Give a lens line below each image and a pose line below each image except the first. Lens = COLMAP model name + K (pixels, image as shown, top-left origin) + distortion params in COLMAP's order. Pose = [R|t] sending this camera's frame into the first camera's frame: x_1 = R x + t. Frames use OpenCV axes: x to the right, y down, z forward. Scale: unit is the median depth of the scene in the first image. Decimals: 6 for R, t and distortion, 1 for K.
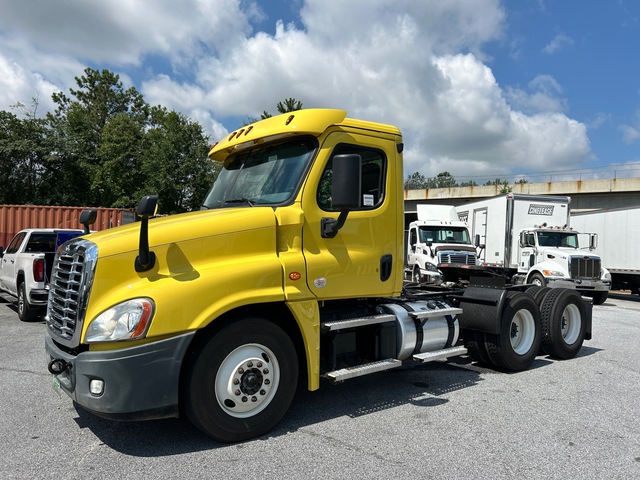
lens RADIAL K [[534.9, 0, 319.7], [0, 534.9, 236.3], [0, 0, 1]] dist [0.055710, 0.003307]
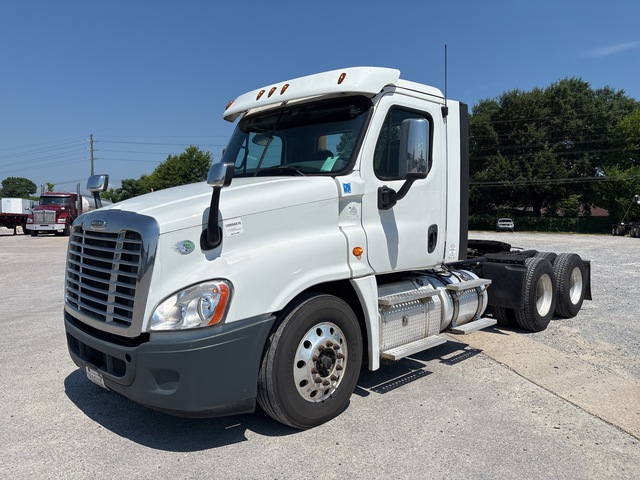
lens RADIAL K [[534.9, 0, 320.0], [0, 534.9, 242.2], [0, 0, 1]] dist [0.055710, 0.003307]
pose [[0.989282, -0.014602, 0.145284, -0.234683], [0.004087, 0.997367, 0.072408, -0.007416], [-0.145958, -0.071038, 0.986737, 0.093754]]
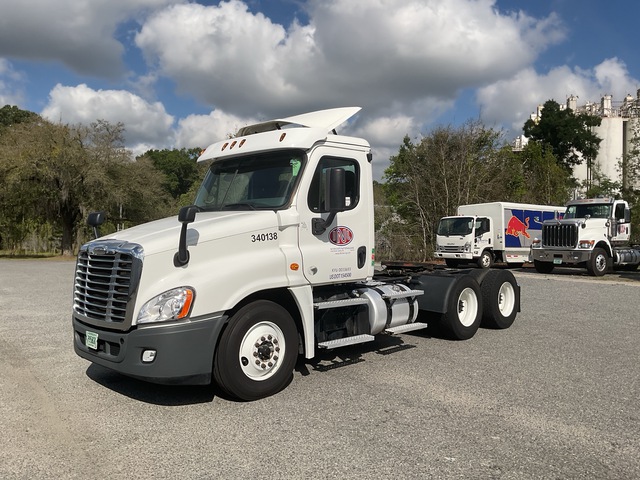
lens RADIAL K [[586.5, 0, 323.4], [0, 586.5, 245.6], [0, 0, 1]] dist [0.068104, 0.004120]
pose [[0.990261, -0.025501, 0.136867, -0.157201], [0.021329, 0.999265, 0.031864, -0.013912], [-0.137579, -0.028635, 0.990077, -0.327315]]
